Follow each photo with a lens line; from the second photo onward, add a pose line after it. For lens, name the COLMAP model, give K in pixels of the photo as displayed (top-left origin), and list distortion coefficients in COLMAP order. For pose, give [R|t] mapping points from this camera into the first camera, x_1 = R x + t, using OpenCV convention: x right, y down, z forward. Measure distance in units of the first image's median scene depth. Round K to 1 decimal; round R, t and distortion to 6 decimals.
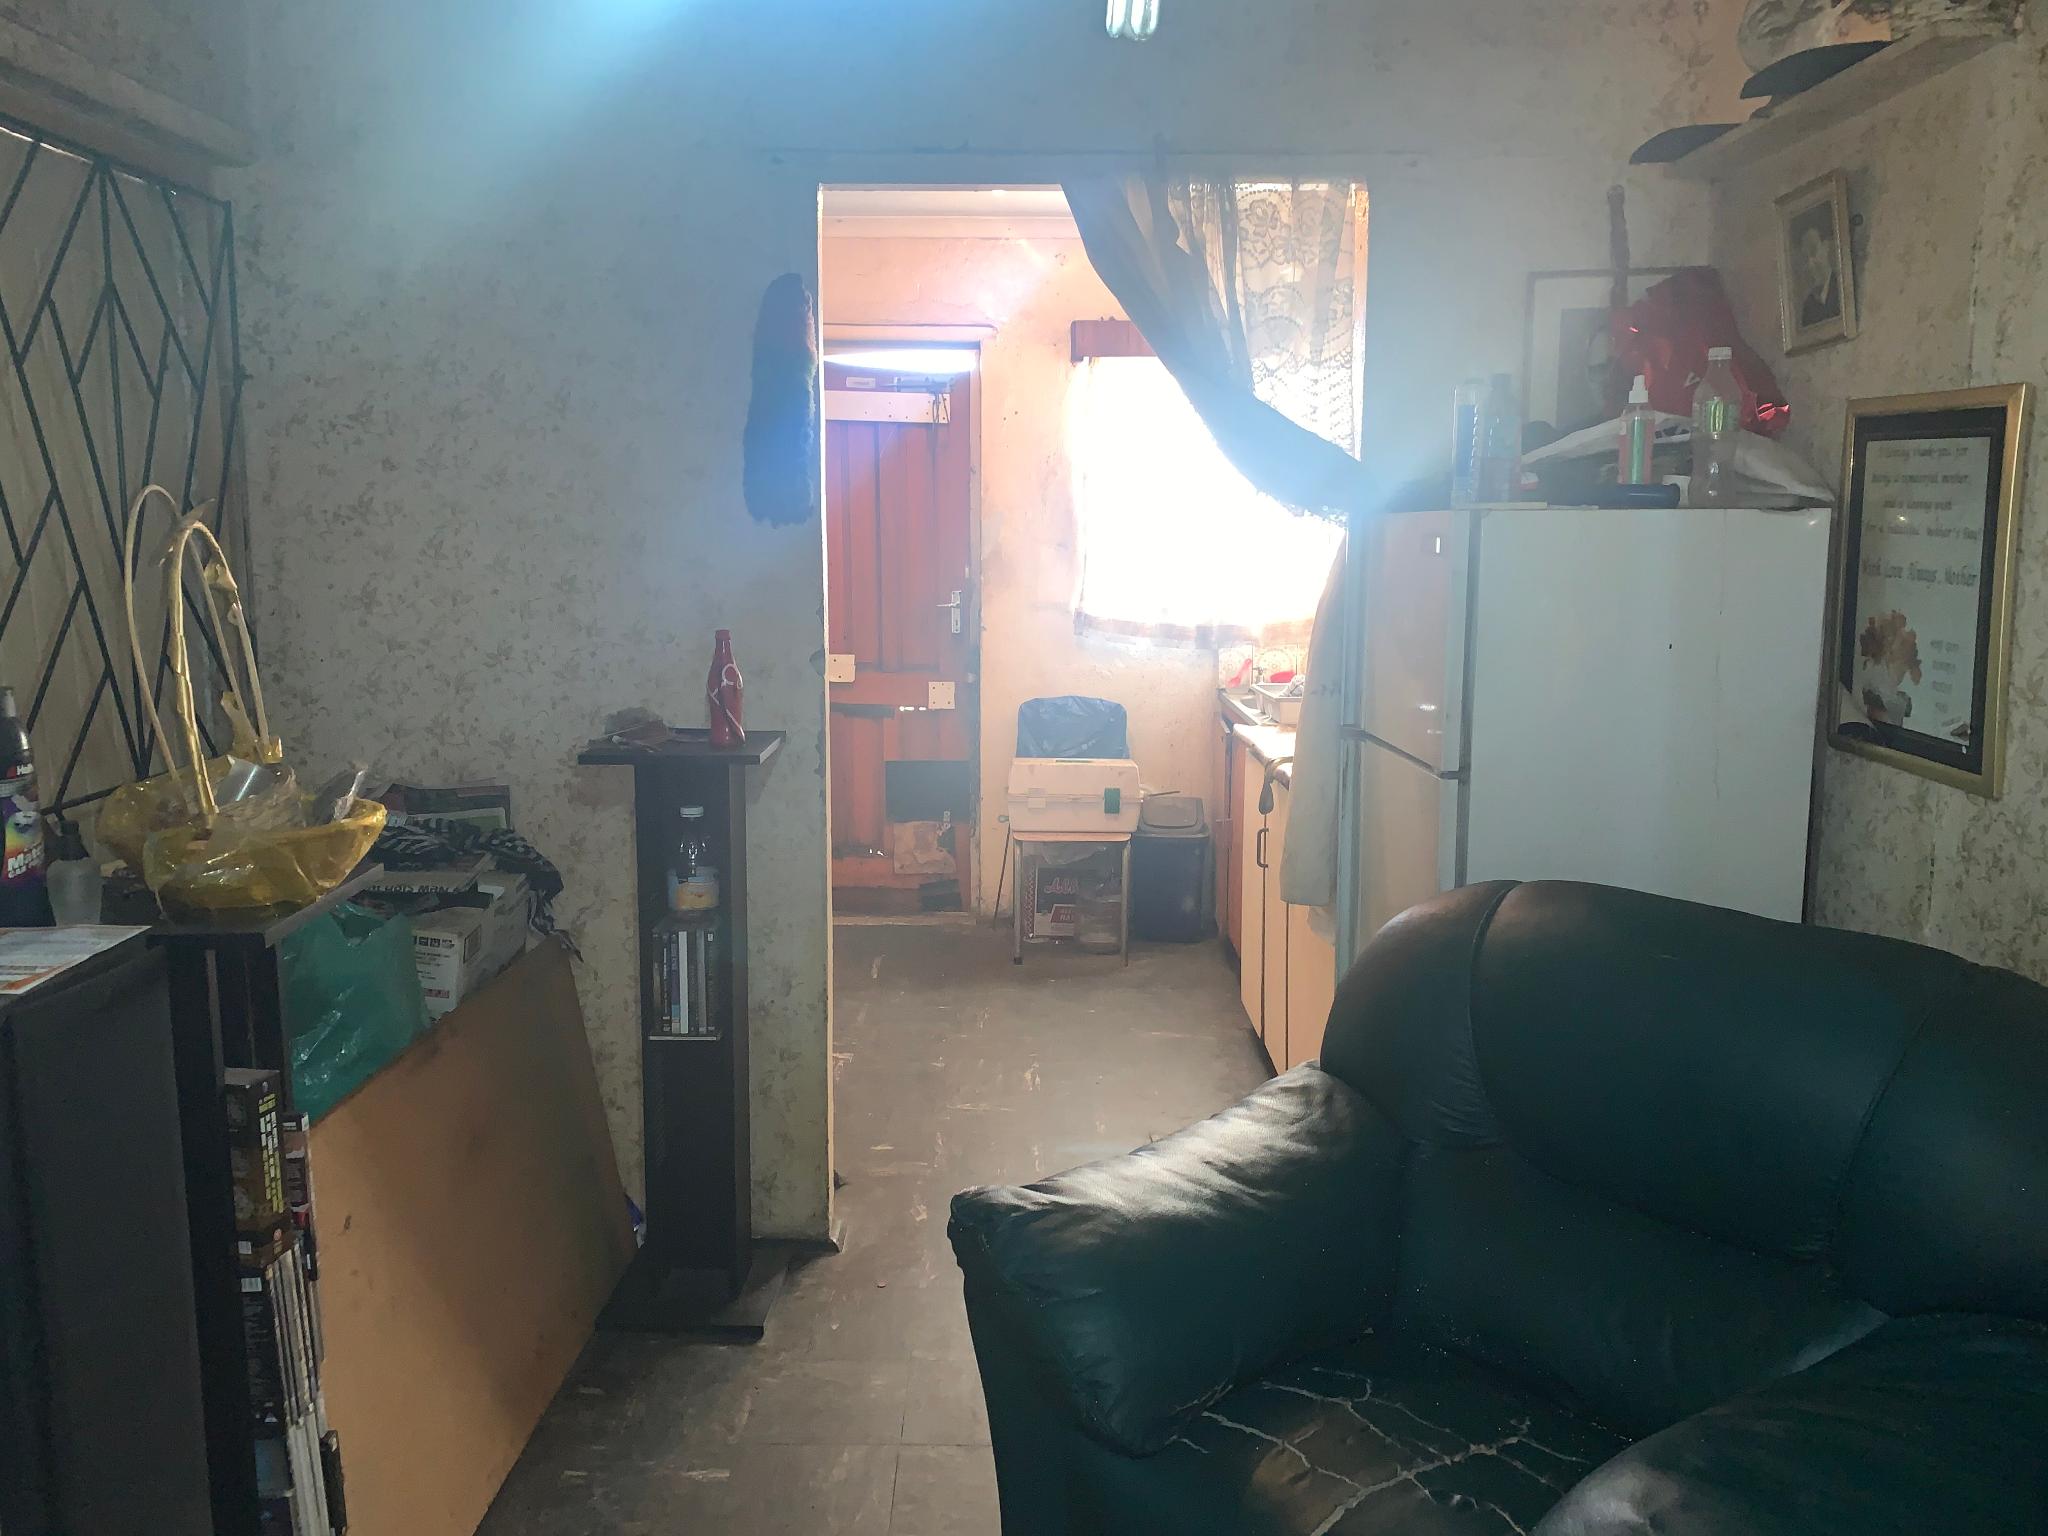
lens RADIAL K [[1562.6, 0, 1023.8], [0, 1562.6, 768.1], [0, 0, 1]] dist [0.051931, -0.058362]
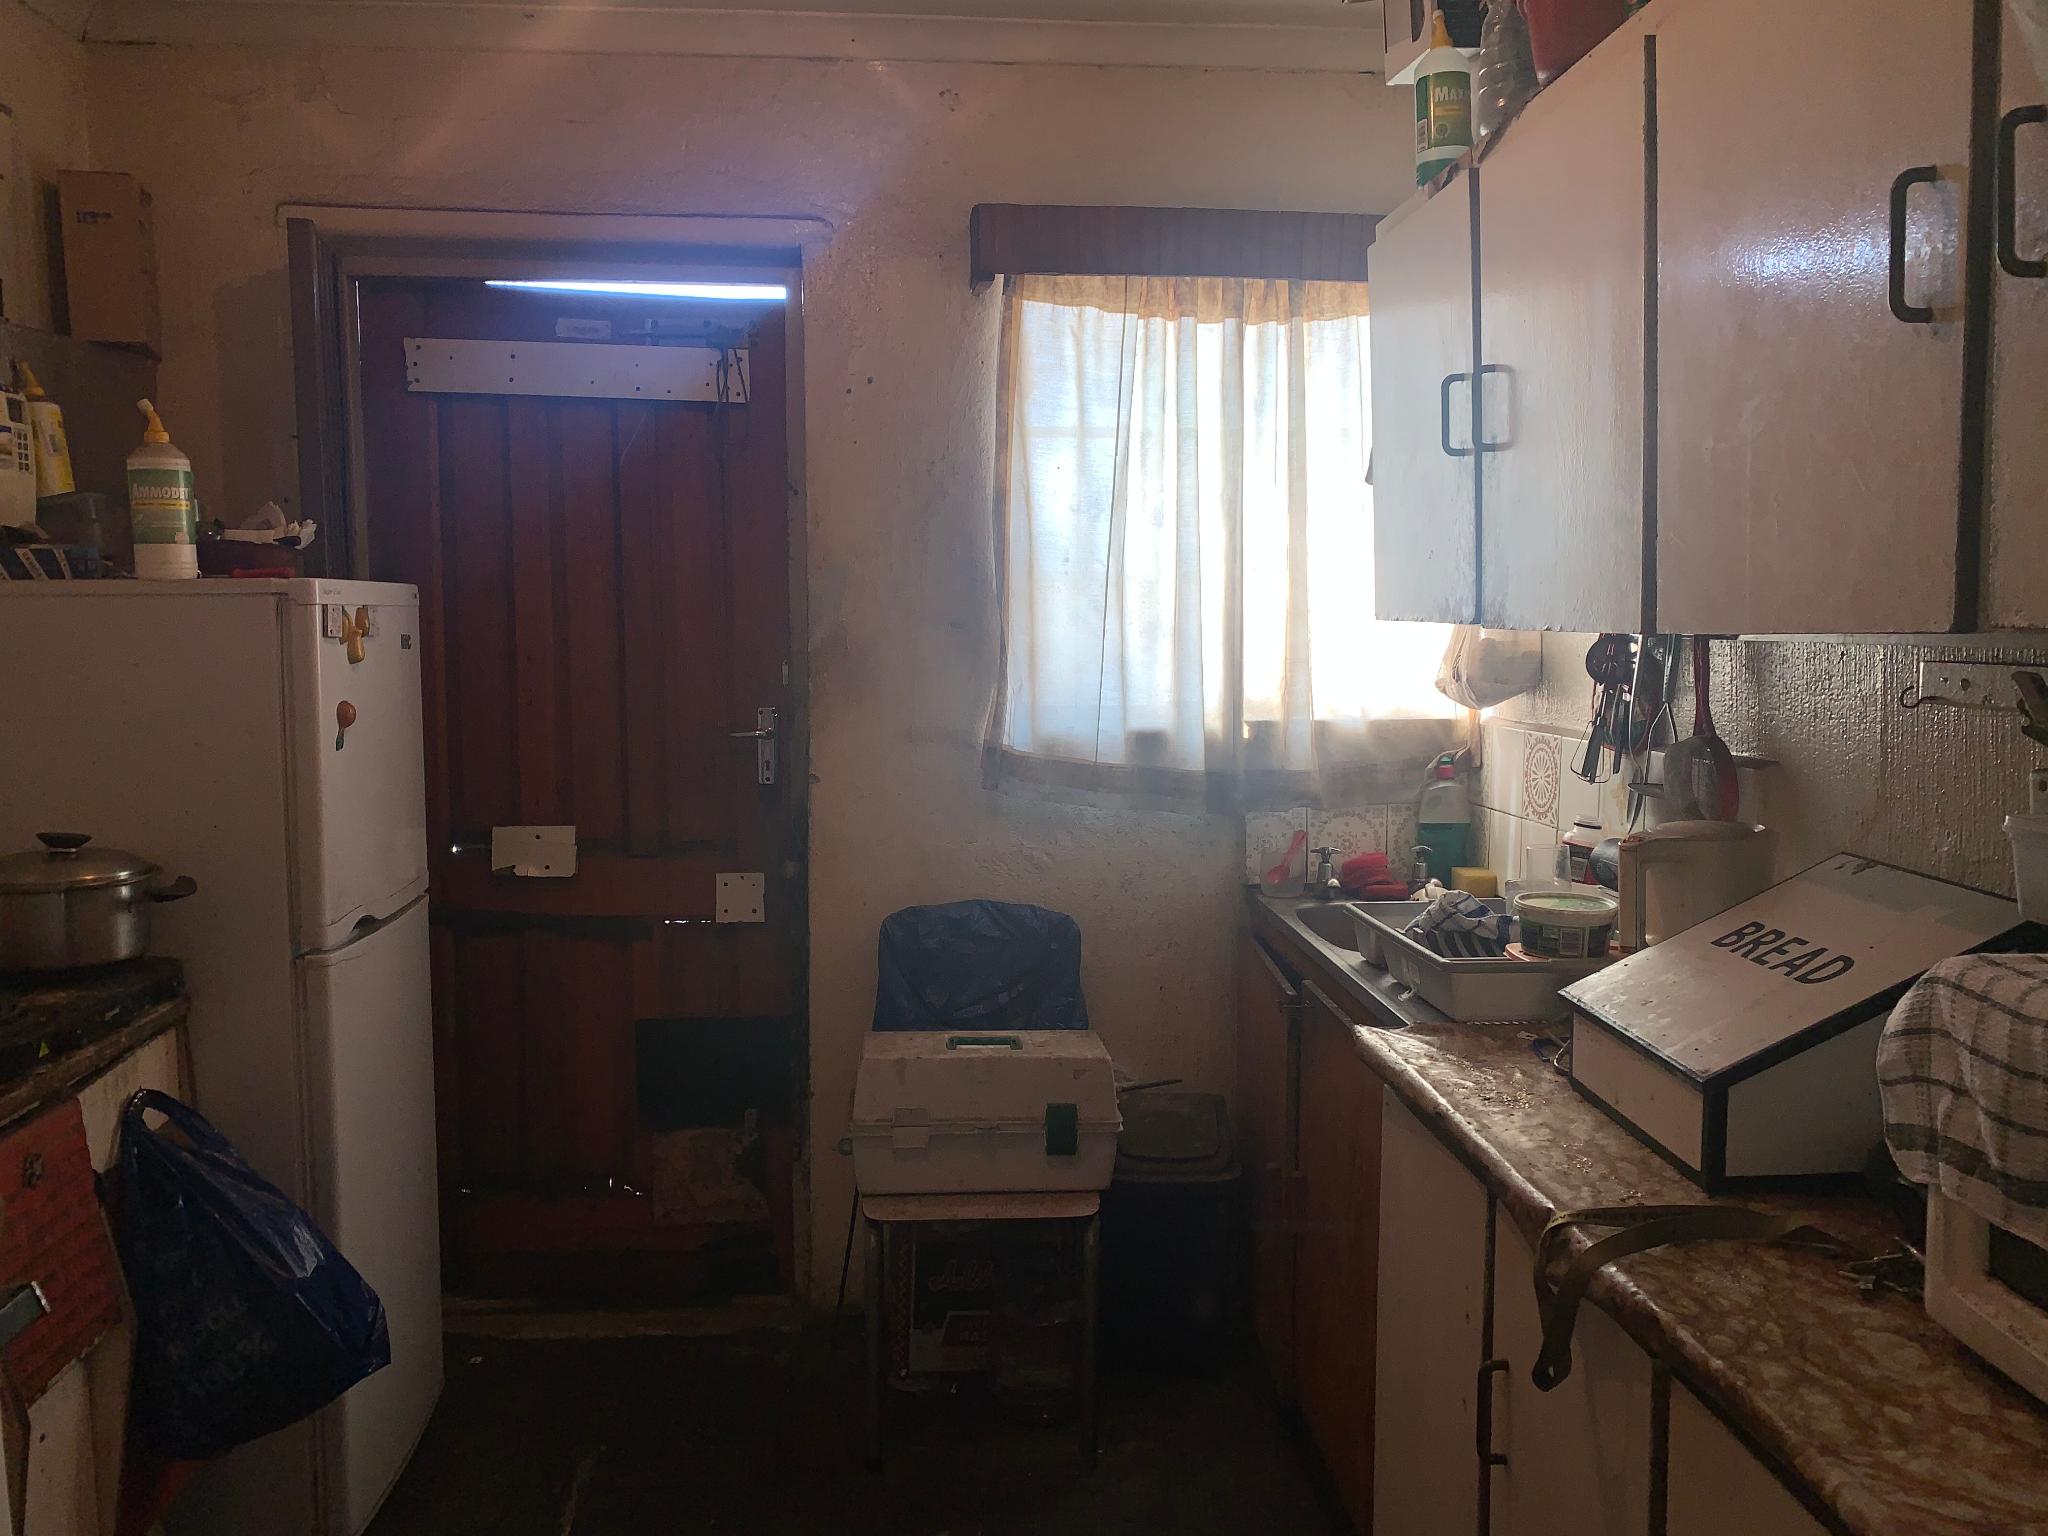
lens RADIAL K [[1562.6, 0, 1023.4], [0, 1562.6, 748.6], [0, 0, 1]] dist [0.051931, -0.058362]
pose [[0.997916, -0.006360, 0.064209, 0.011967], [0.010625, 0.997744, -0.066294, -0.063414], [-0.063642, 0.066838, 0.995732, 0.460110]]
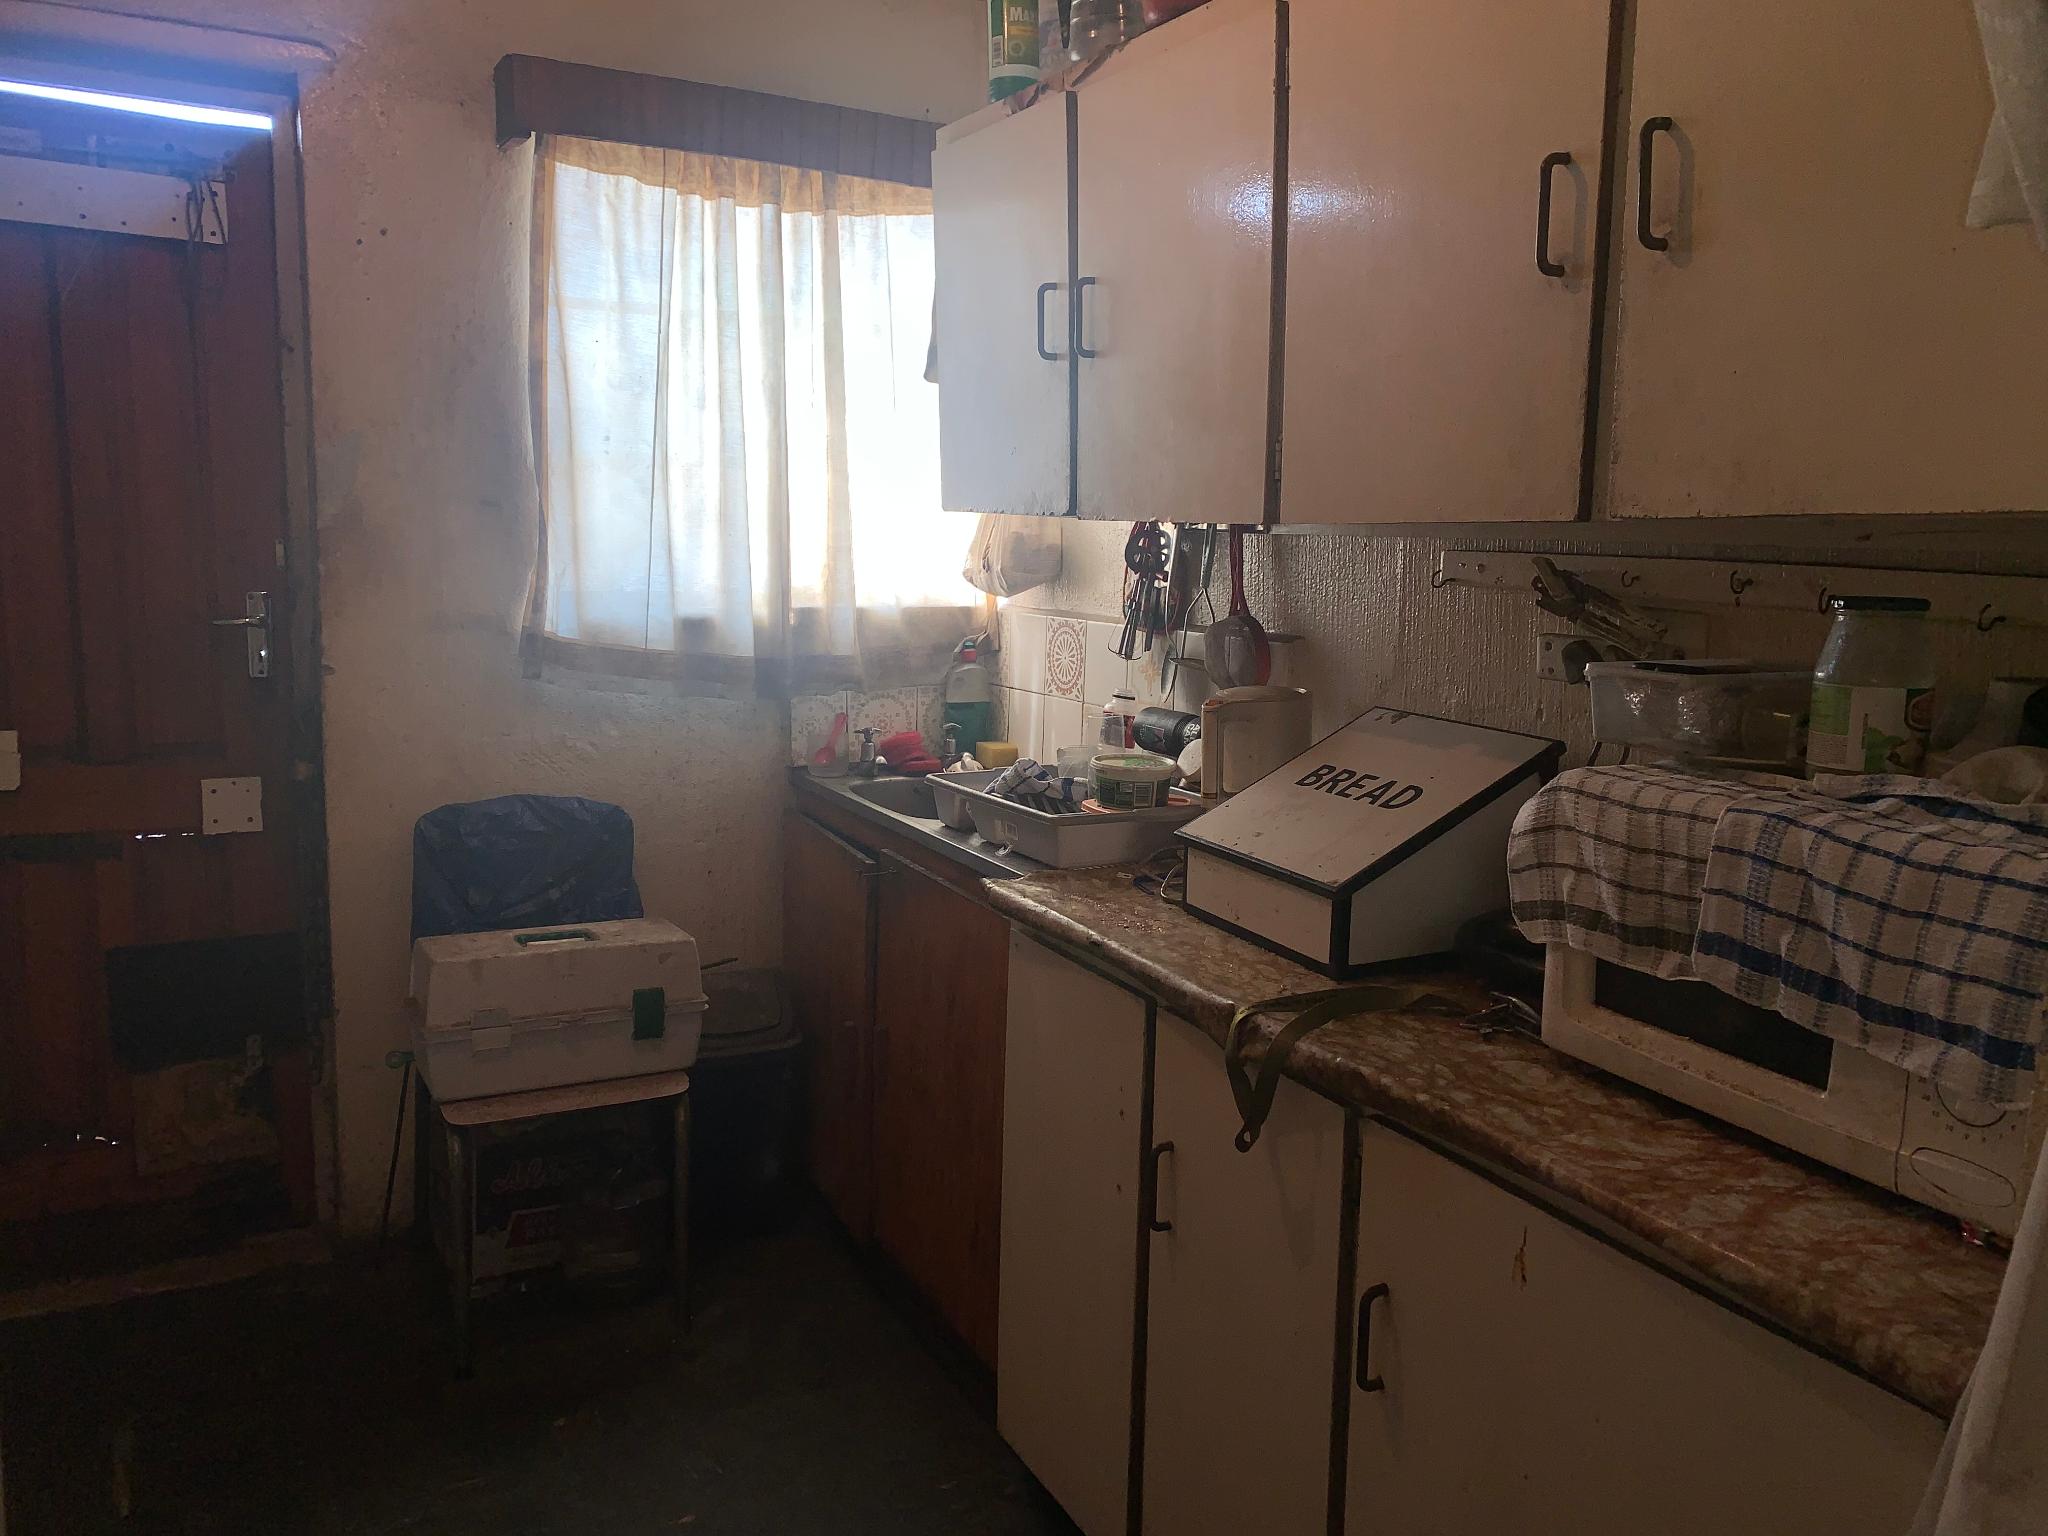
lens RADIAL K [[1562.6, 0, 1020.7], [0, 1562.6, 746.8], [0, 0, 1]] dist [0.051931, -0.058362]
pose [[0.889749, -0.046697, 0.454056, -0.058303], [0.047607, 0.998822, 0.009435, -0.059838], [-0.453961, 0.013221, 0.890923, 0.461687]]
